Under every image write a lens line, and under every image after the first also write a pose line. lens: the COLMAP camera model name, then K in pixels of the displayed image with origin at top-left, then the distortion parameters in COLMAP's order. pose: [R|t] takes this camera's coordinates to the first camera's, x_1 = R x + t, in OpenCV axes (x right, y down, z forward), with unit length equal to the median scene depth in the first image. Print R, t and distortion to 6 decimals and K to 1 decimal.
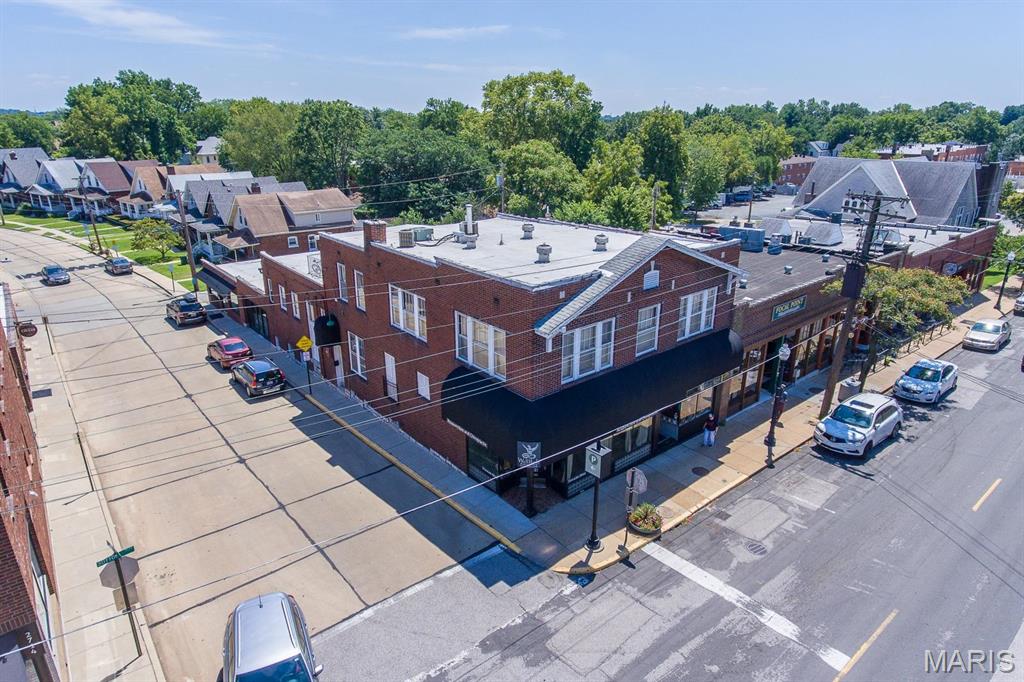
lens RADIAL K [[634.6, 0, 512.0], [0, 634.6, 341.0], [0, 0, 1]] dist [-0.003674, -0.000145]
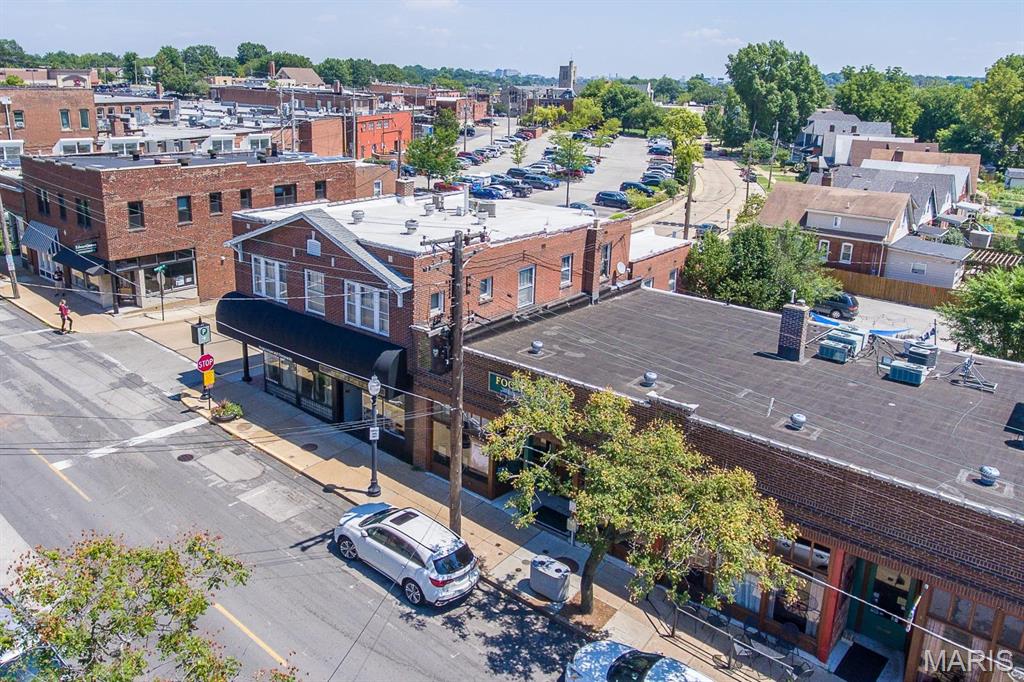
lens RADIAL K [[899.0, 0, 512.0], [0, 899.0, 341.0], [0, 0, 1]] dist [0.004732, 0.009145]
pose [[0.096811, 0.299363, -0.949215, 1.990307], [-0.332942, 0.908494, 0.252564, -0.510554], [0.937965, 0.291582, 0.187623, 1.184540]]
